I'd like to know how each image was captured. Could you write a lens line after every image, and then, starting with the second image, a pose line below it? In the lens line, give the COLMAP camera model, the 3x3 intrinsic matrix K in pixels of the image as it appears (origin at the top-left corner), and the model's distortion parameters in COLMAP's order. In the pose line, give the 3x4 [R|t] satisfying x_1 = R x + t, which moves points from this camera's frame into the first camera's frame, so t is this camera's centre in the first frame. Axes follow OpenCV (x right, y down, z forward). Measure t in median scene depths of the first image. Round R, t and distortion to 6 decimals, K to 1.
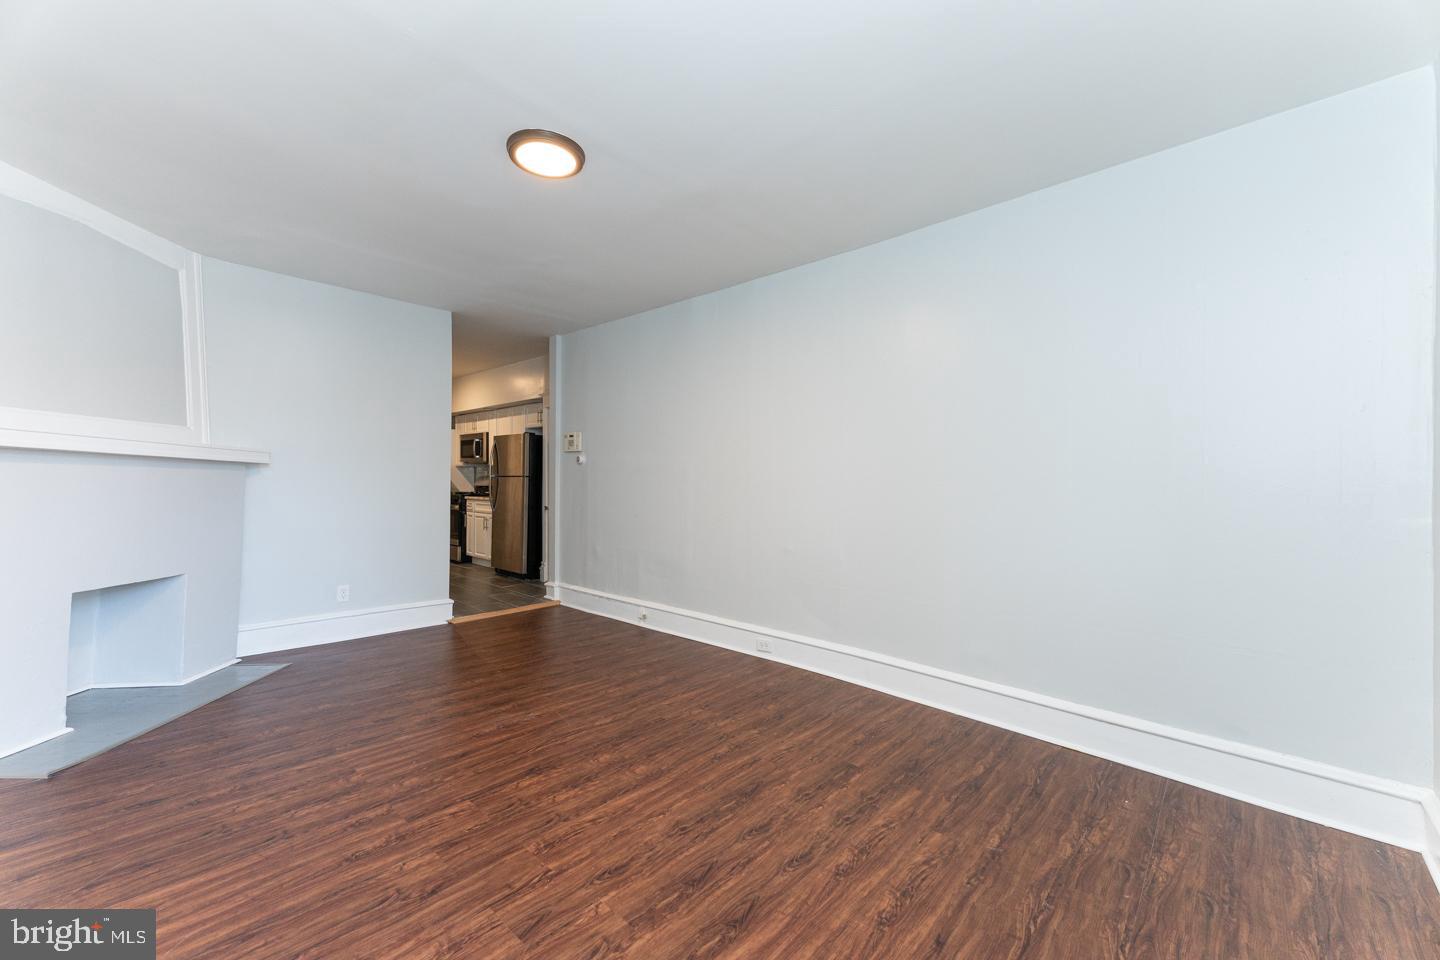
lens RADIAL K [[574.1, 0, 707.1], [0, 574.1, 465.1], [0, 0, 1]] dist [0.000905, 0.000503]
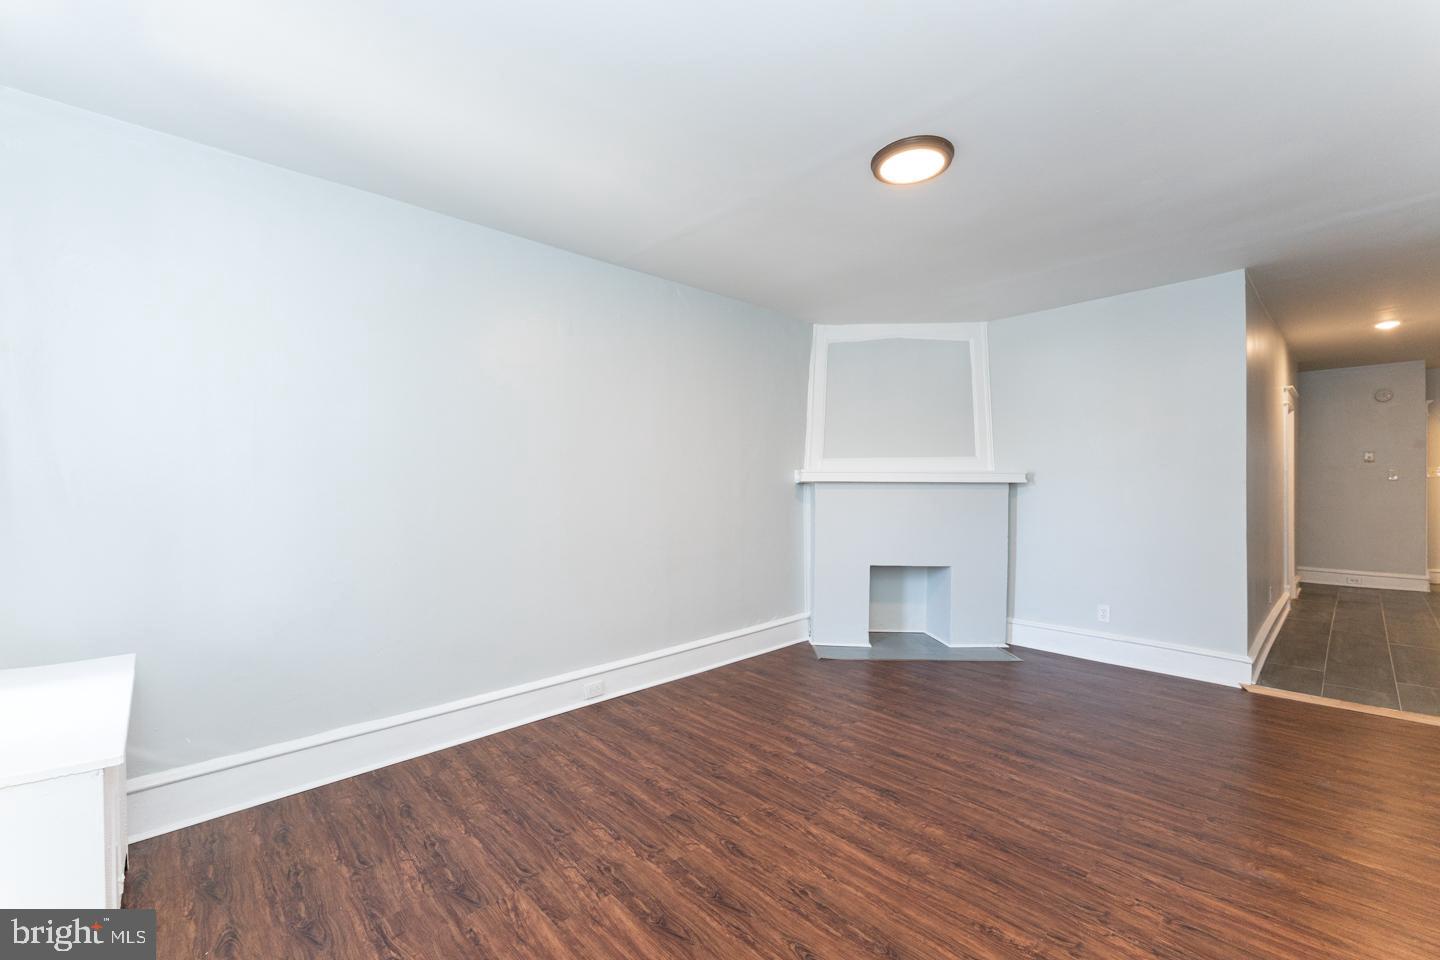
lens RADIAL K [[574.1, 0, 711.6], [0, 574.1, 493.6], [0, 0, 1]] dist [0.000905, 0.000503]
pose [[-0.062596, 0.000194, -0.998039, 0.766284], [0.033074, 0.999451, -0.001880, -0.001801], [0.997491, -0.033127, -0.062568, 0.814309]]
